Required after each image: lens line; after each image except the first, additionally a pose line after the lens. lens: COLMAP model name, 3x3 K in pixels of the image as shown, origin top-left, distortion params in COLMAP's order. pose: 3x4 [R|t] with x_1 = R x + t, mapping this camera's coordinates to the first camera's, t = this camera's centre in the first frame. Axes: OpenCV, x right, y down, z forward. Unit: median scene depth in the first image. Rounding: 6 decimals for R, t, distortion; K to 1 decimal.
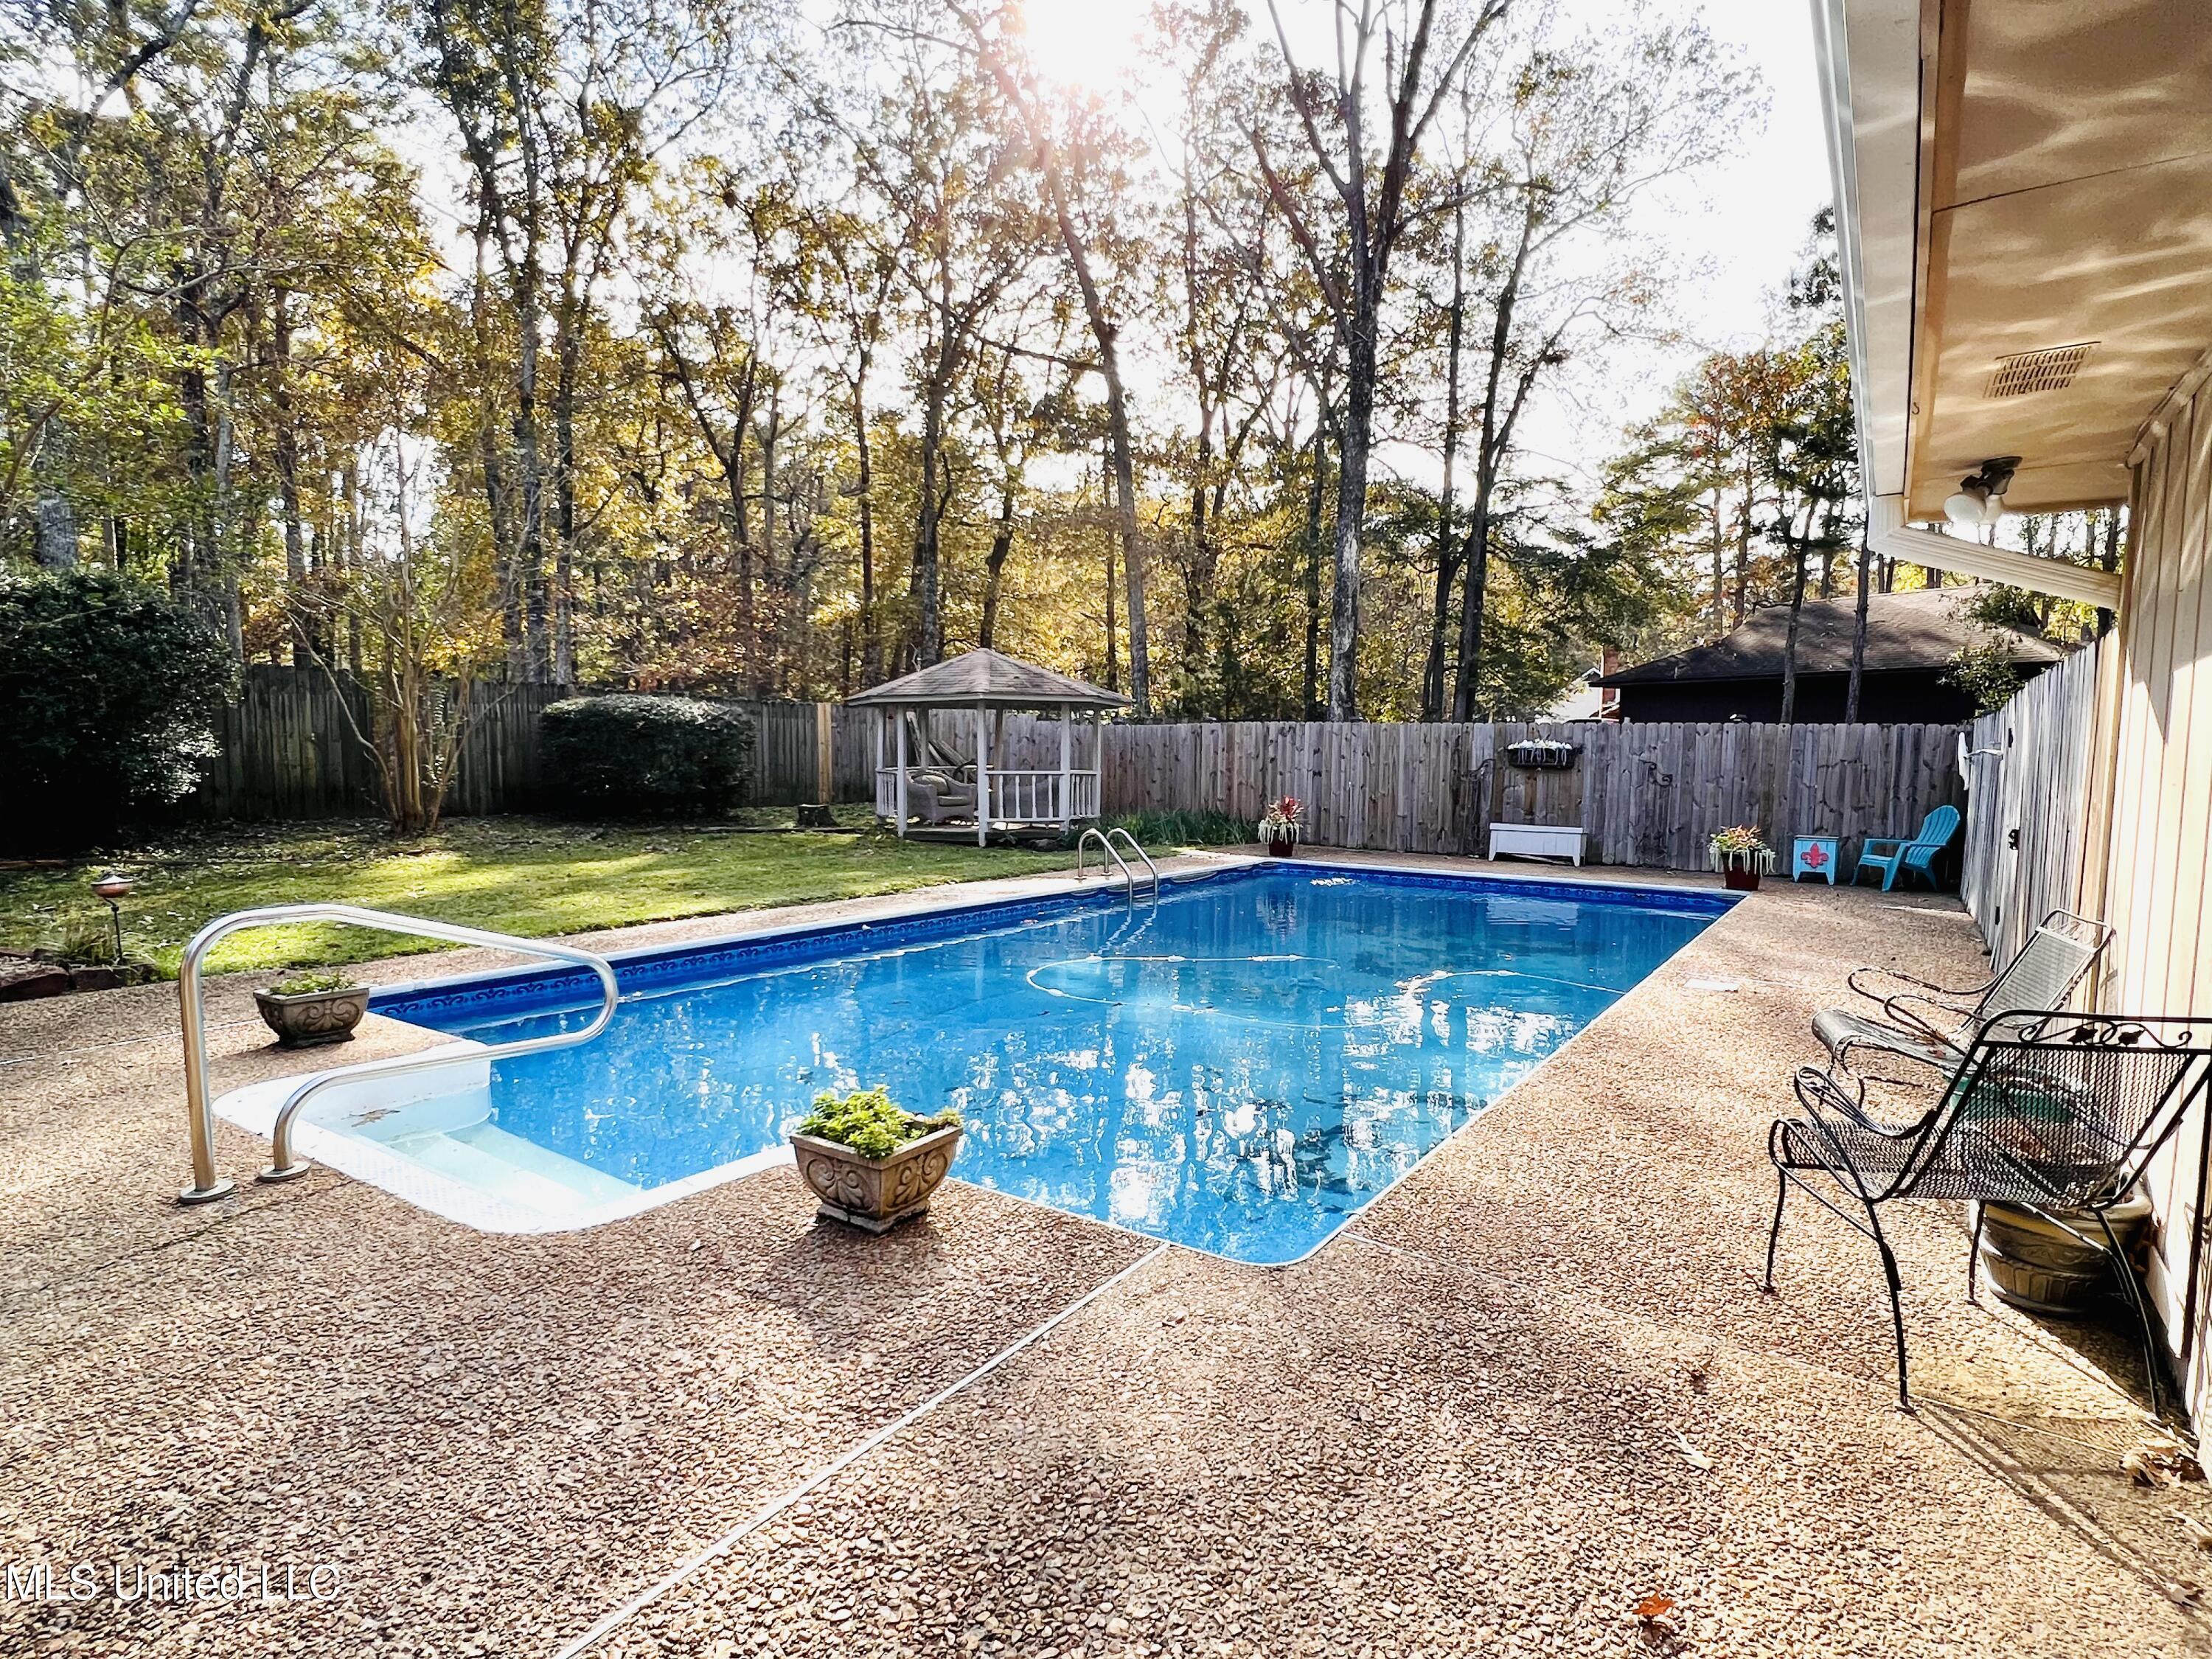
lens RADIAL K [[1142.4, 0, 1106.0], [0, 1142.4, 829.5], [0, 0, 1]] dist [0.000506, 0.000085]
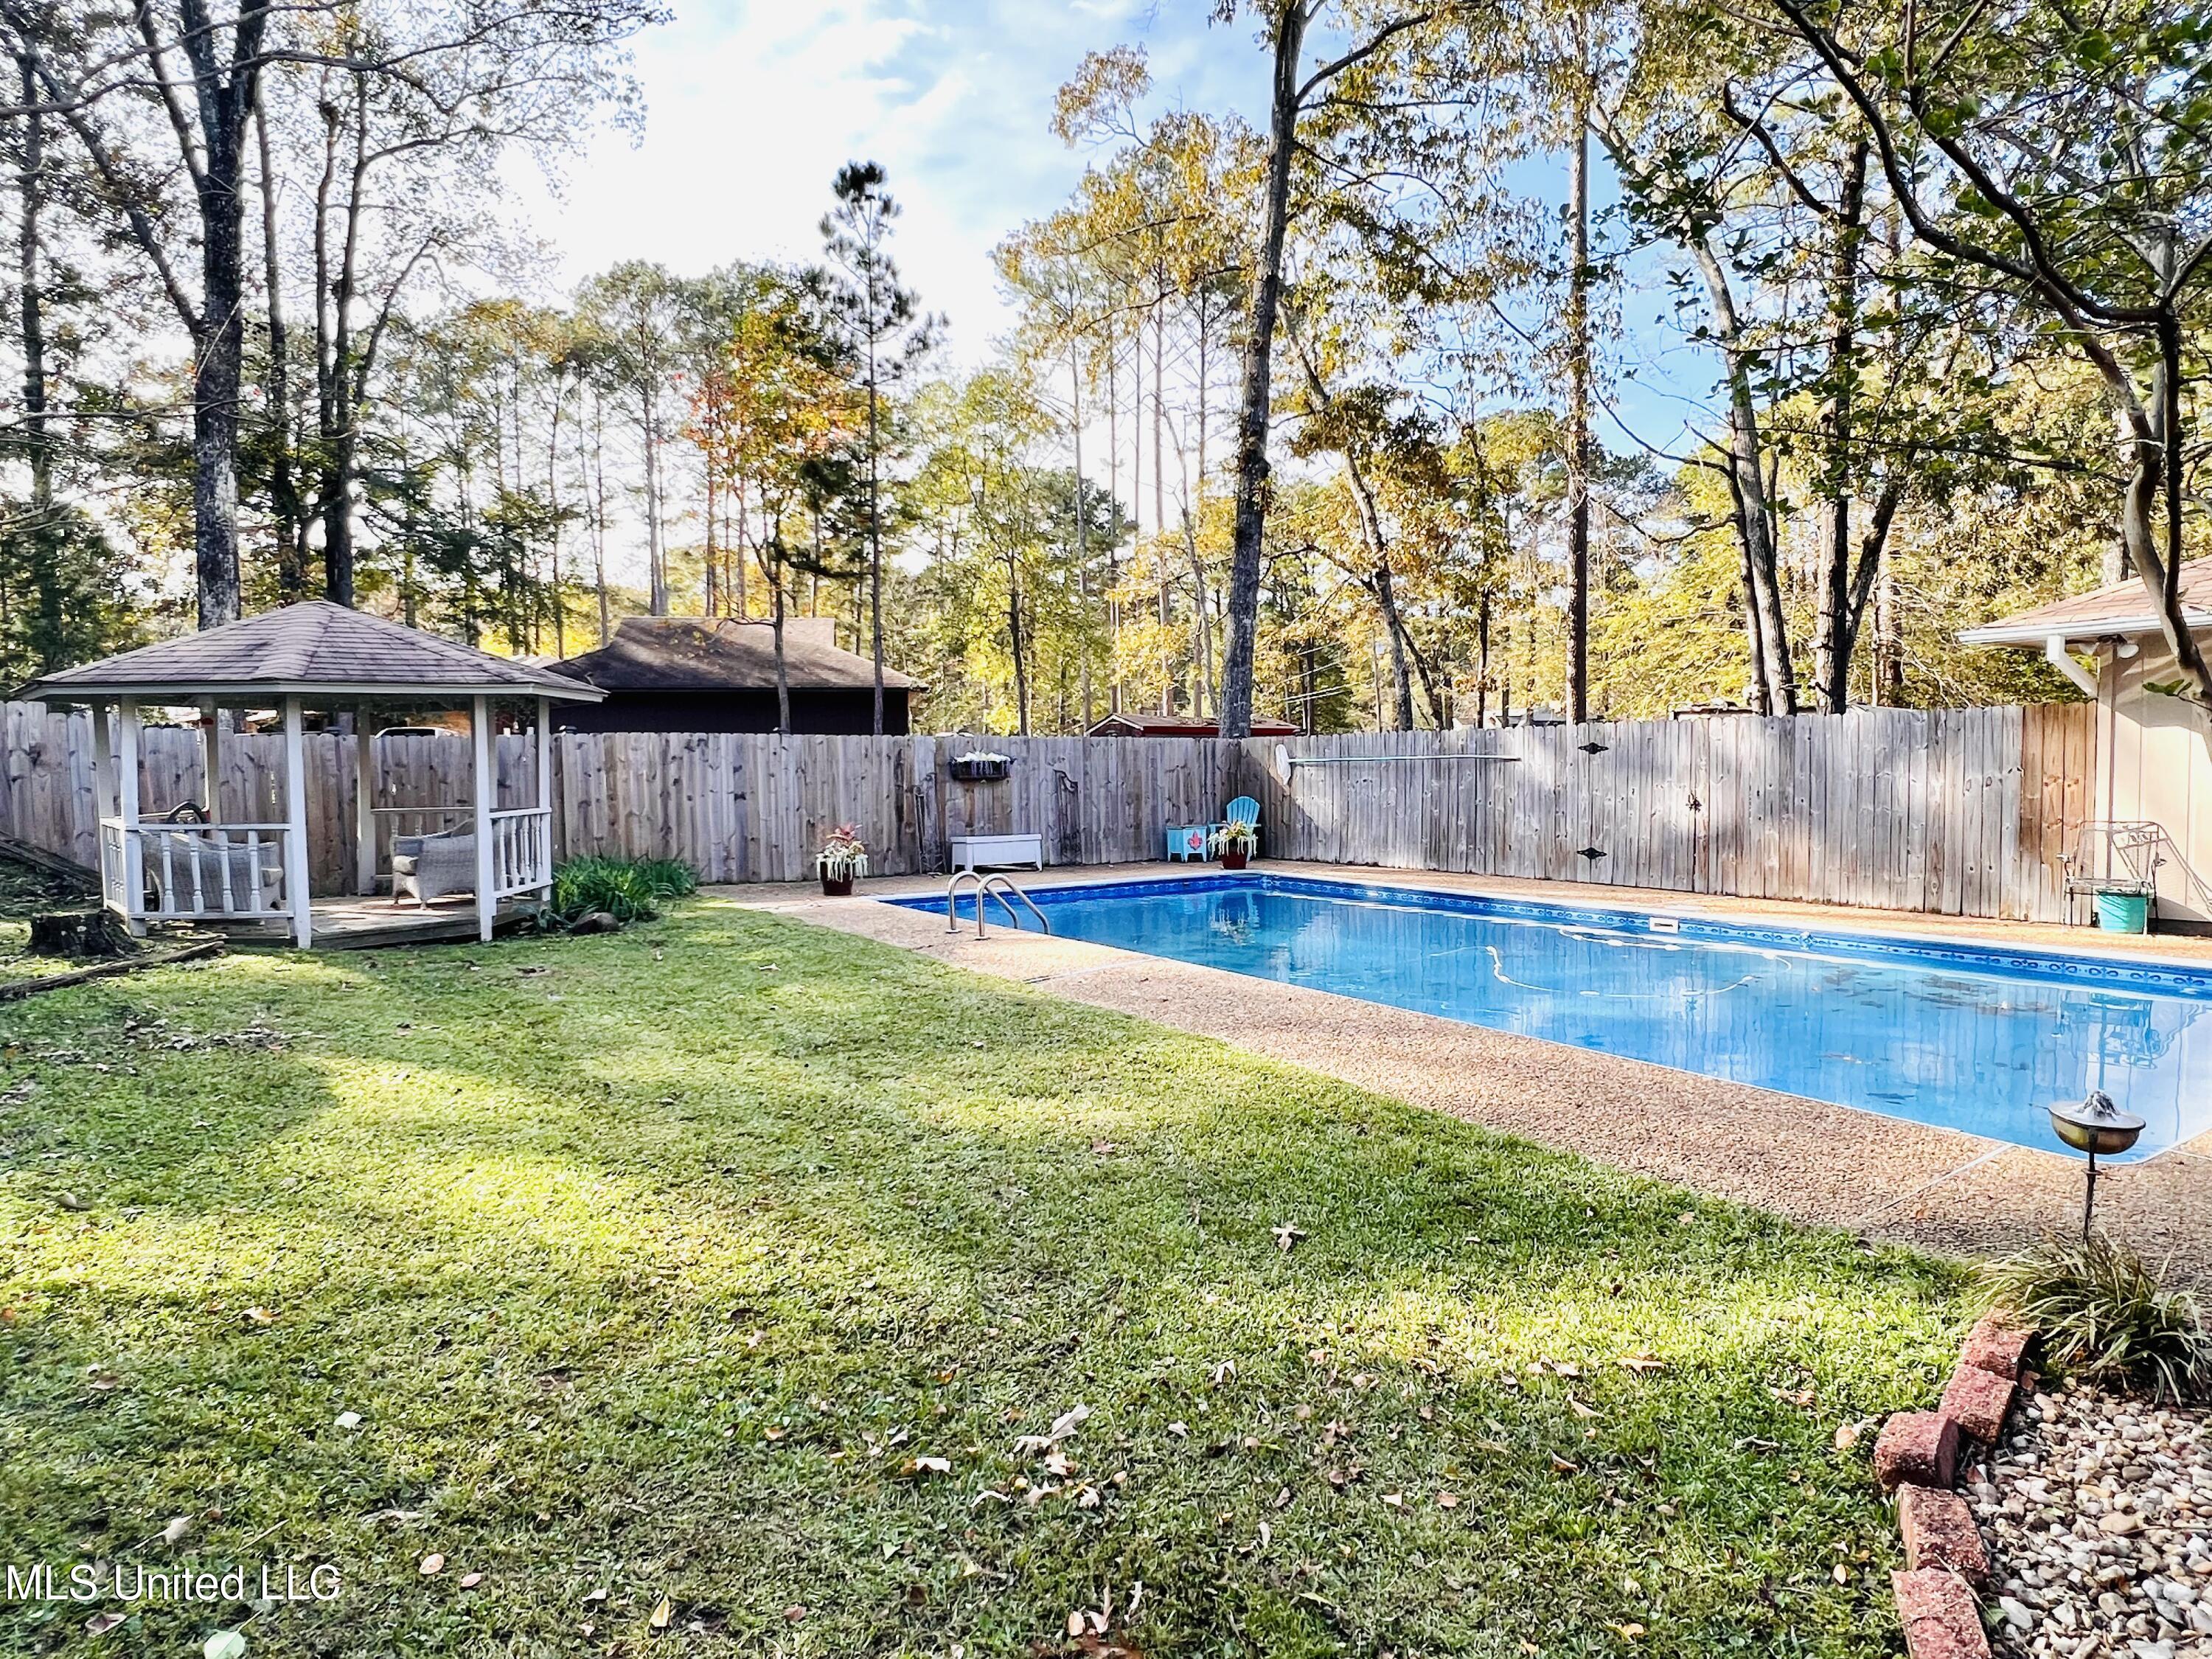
lens RADIAL K [[1235.9, 0, 1111.9], [0, 1235.9, 846.4], [0, 0, 1]] dist [-0.006421, -0.000202]
pose [[0.370716, -0.078850, 0.925393, -0.578009], [0.085503, 0.995056, 0.050533, -0.038751], [-0.924802, 0.060390, 0.375625, 0.457056]]
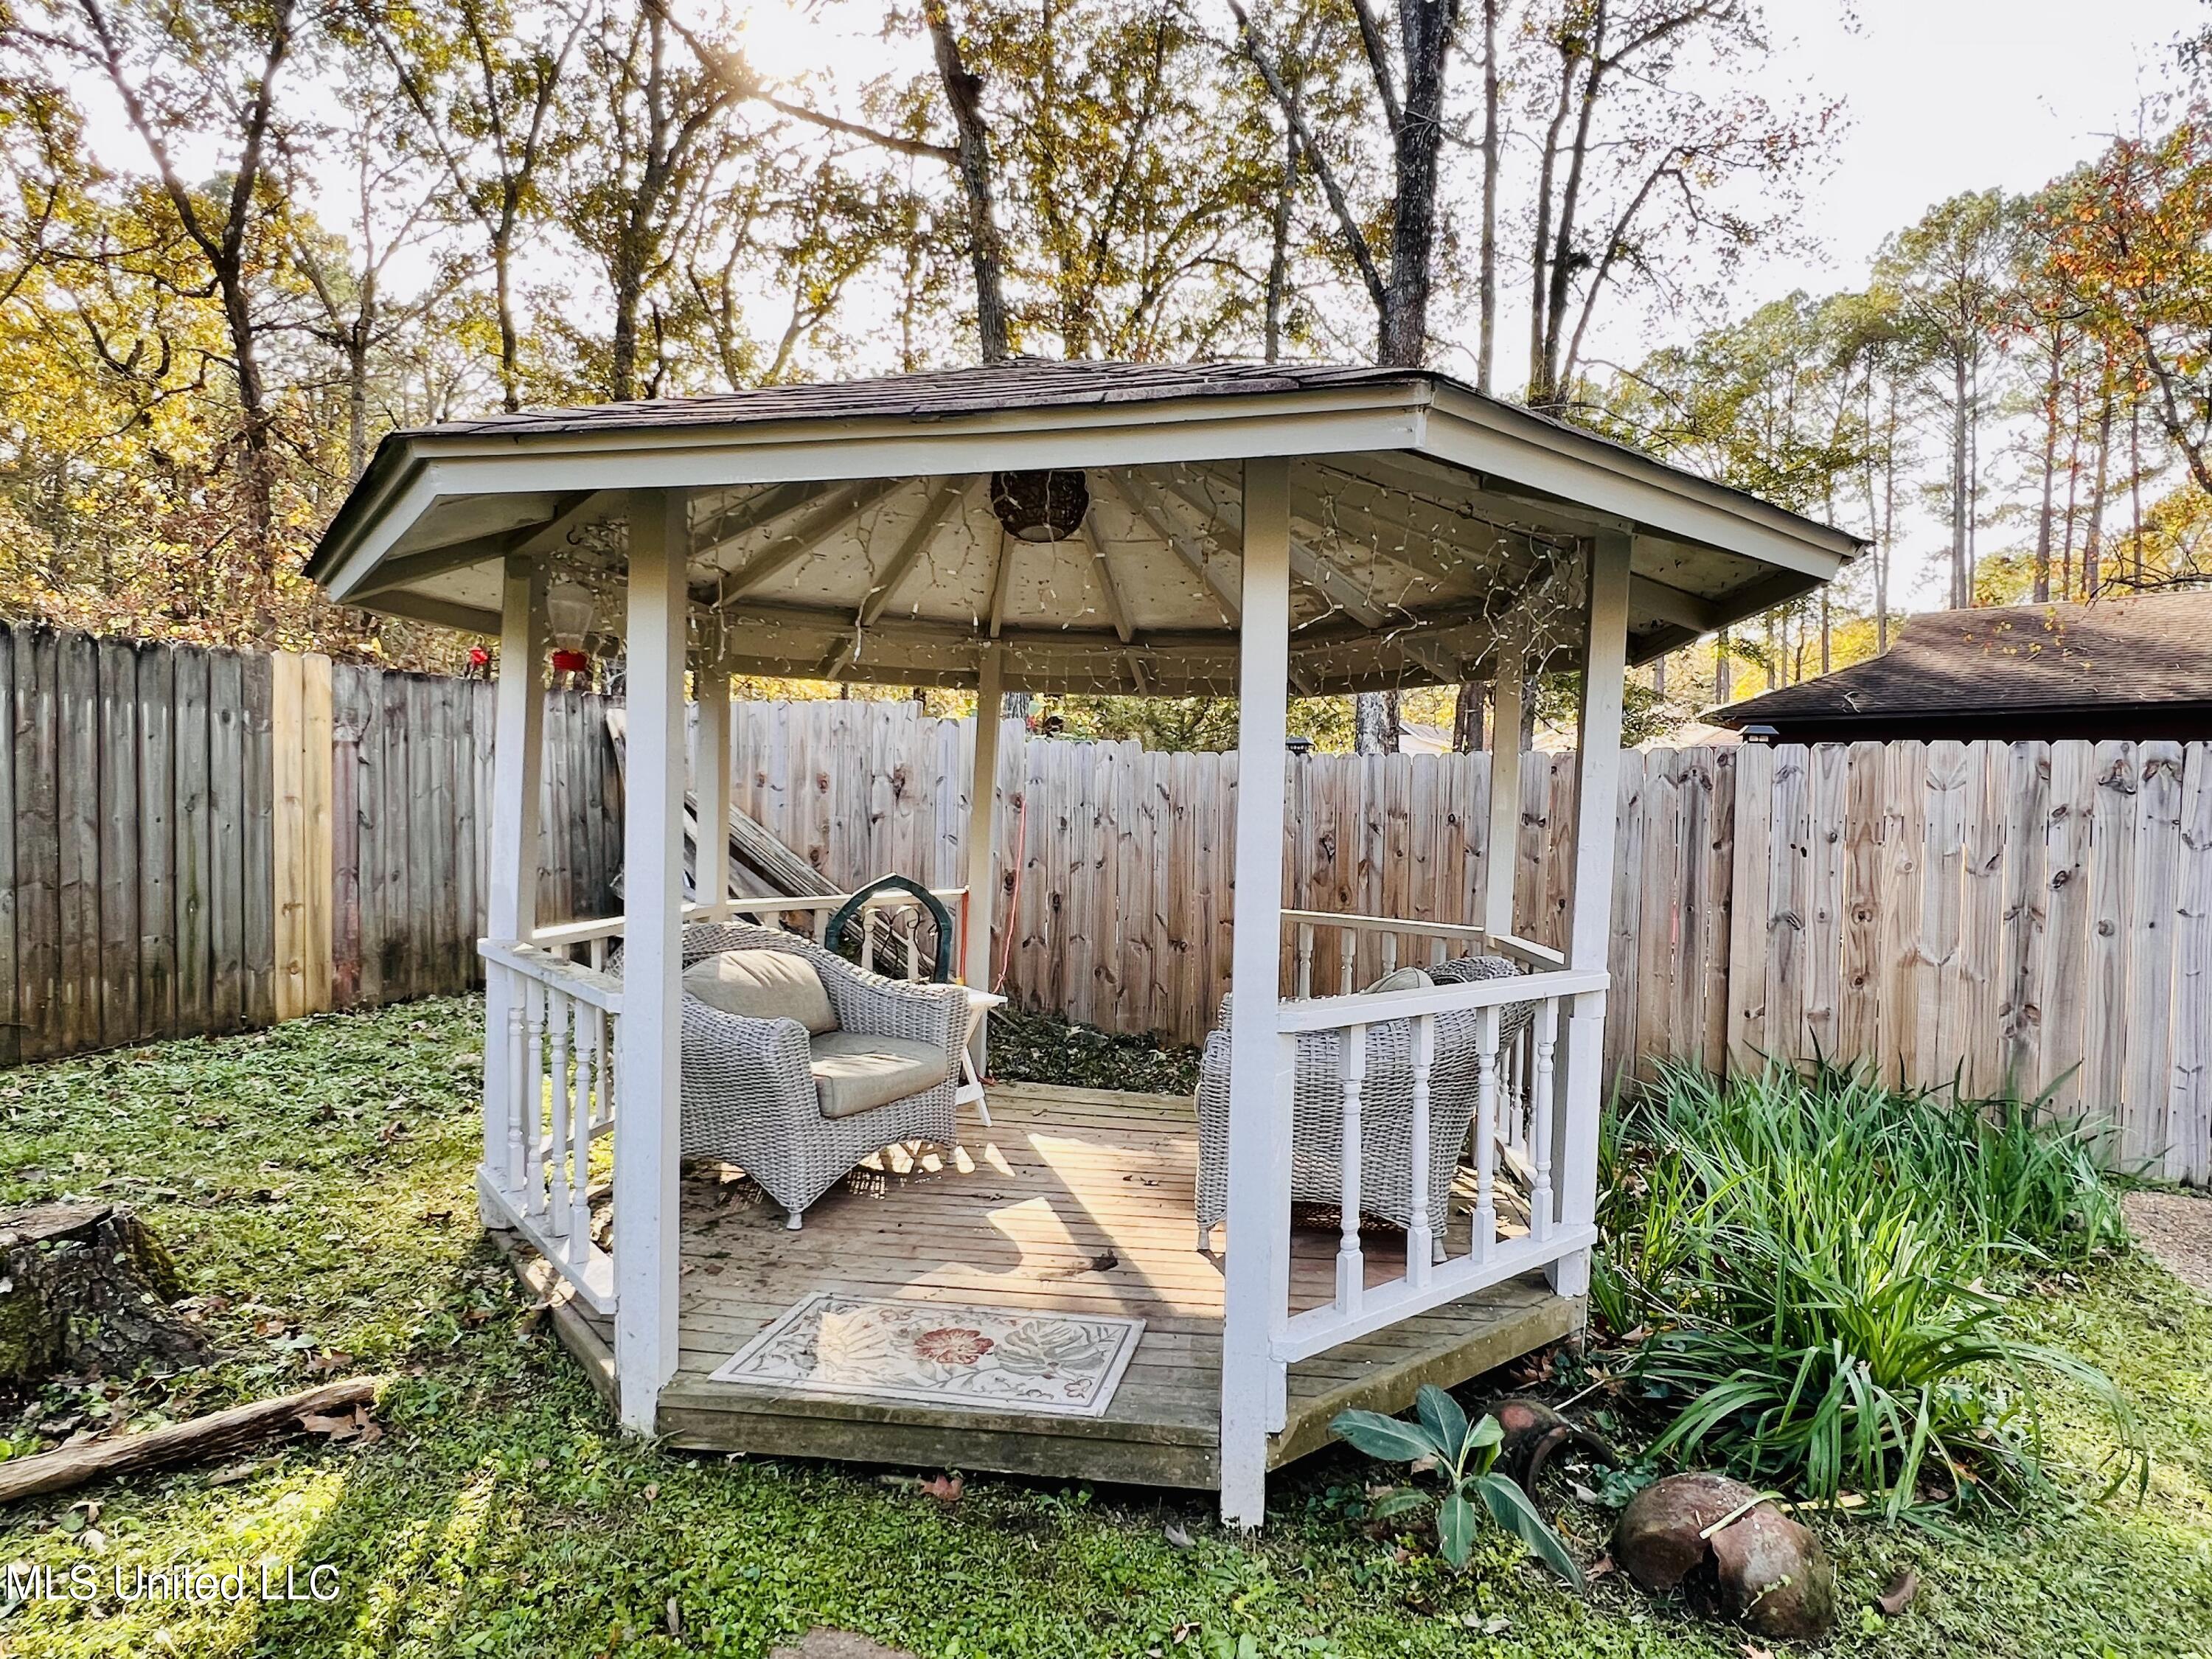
lens RADIAL K [[1235.9, 0, 1111.9], [0, 1235.9, 846.4], [0, 0, 1]] dist [-0.006421, -0.000202]
pose [[0.968982, 0.002517, 0.247119, -0.163526], [0.008799, 0.998963, -0.044676, -0.064668], [-0.246976, 0.045465, 0.967955, 0.850278]]
